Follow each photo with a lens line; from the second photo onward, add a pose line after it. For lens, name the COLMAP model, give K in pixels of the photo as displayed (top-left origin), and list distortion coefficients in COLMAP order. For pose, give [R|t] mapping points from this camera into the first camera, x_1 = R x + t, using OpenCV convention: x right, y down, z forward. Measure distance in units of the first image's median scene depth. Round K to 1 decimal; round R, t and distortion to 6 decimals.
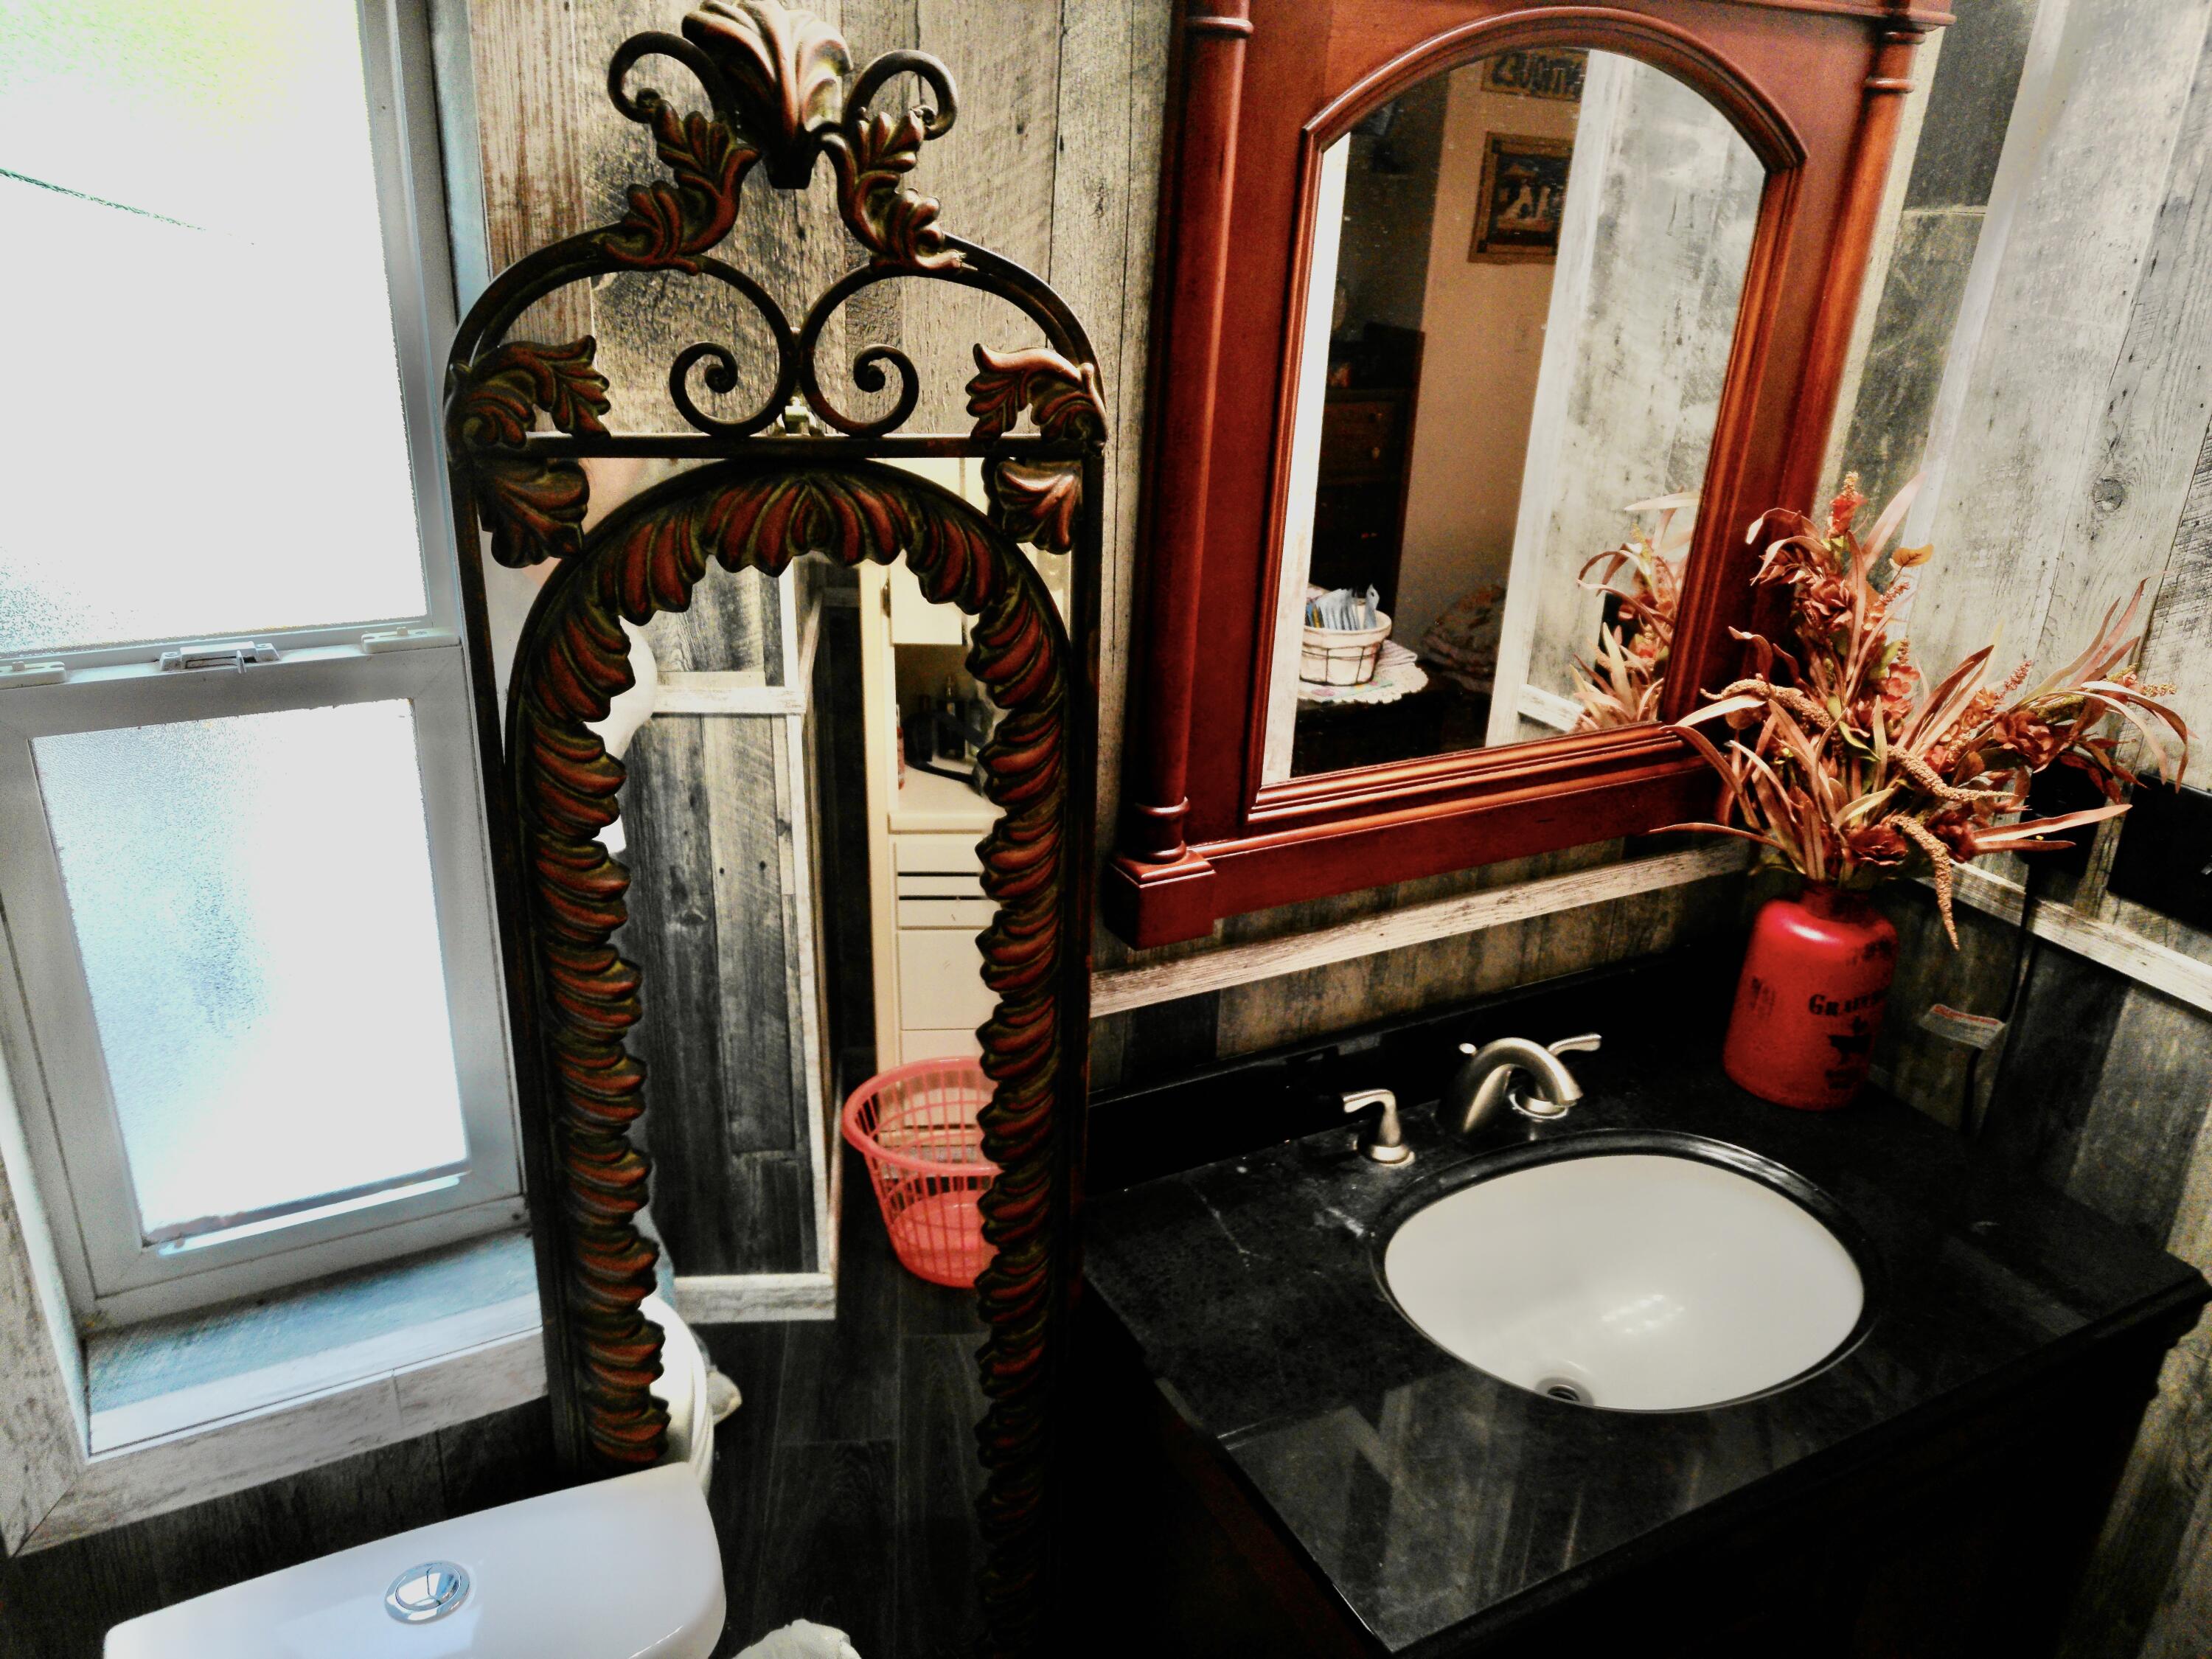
lens RADIAL K [[1641.0, 0, 1109.5], [0, 1641.0, 841.6], [0, 0, 1]] dist [0.081407, -0.091219]
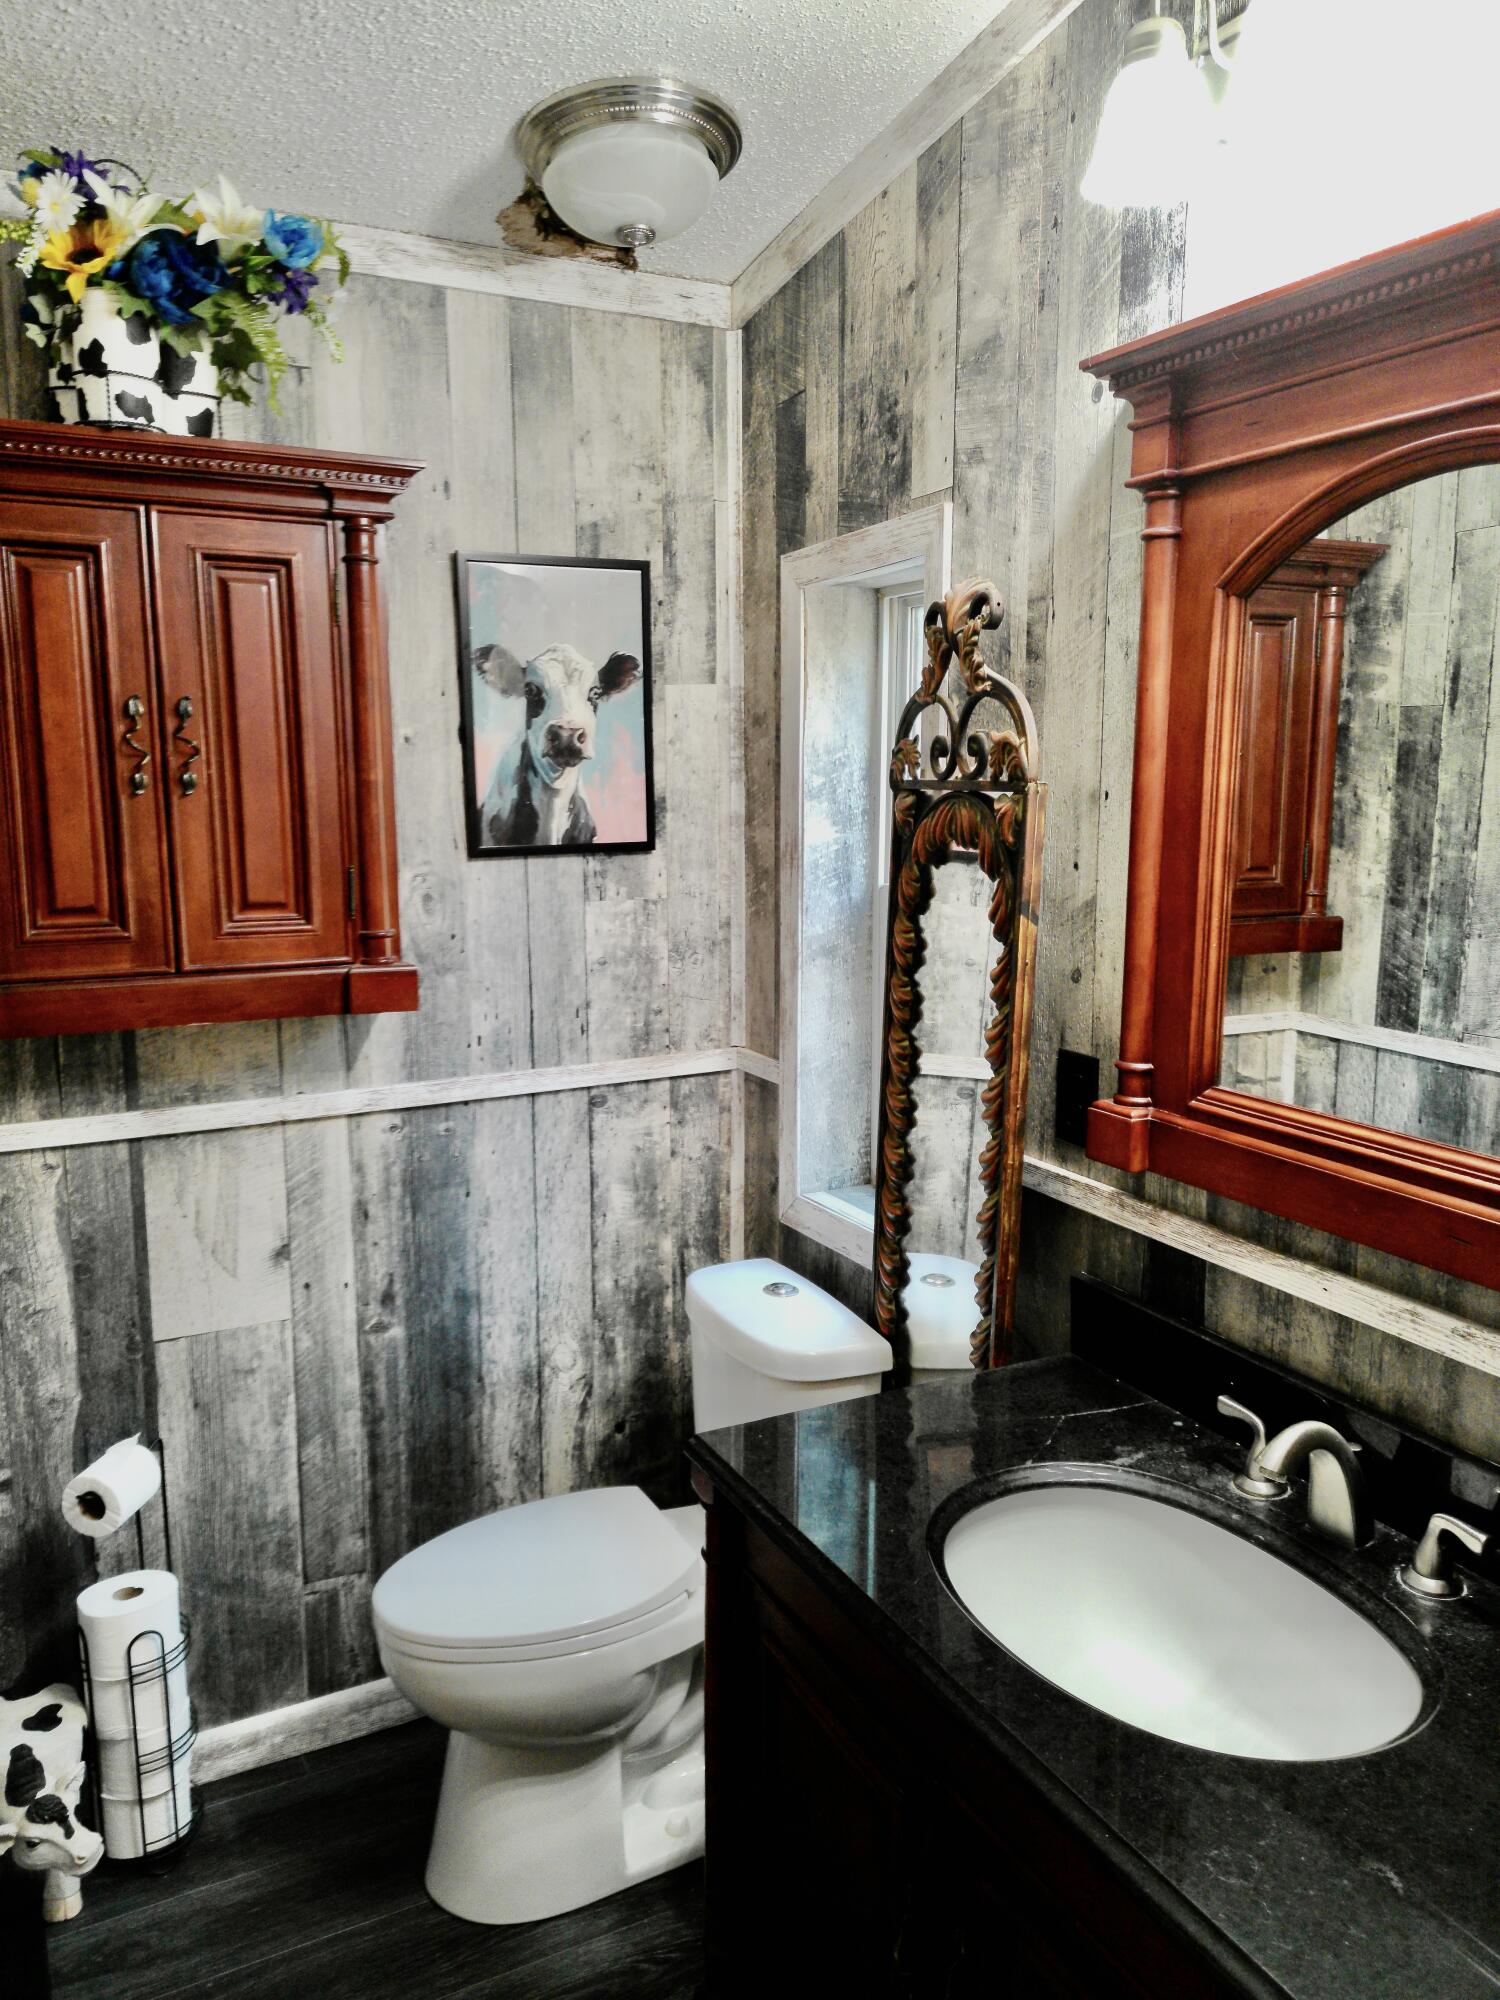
lens RADIAL K [[1483.7, 0, 750.9], [0, 1483.7, 999.4], [0, 0, 1]] dist [0.081407, -0.091219]
pose [[-0.038710, 0.106252, -0.993585, 1.146597], [-0.394838, 0.911789, 0.112888, -0.076553], [0.917935, 0.396675, 0.006657, 0.611834]]
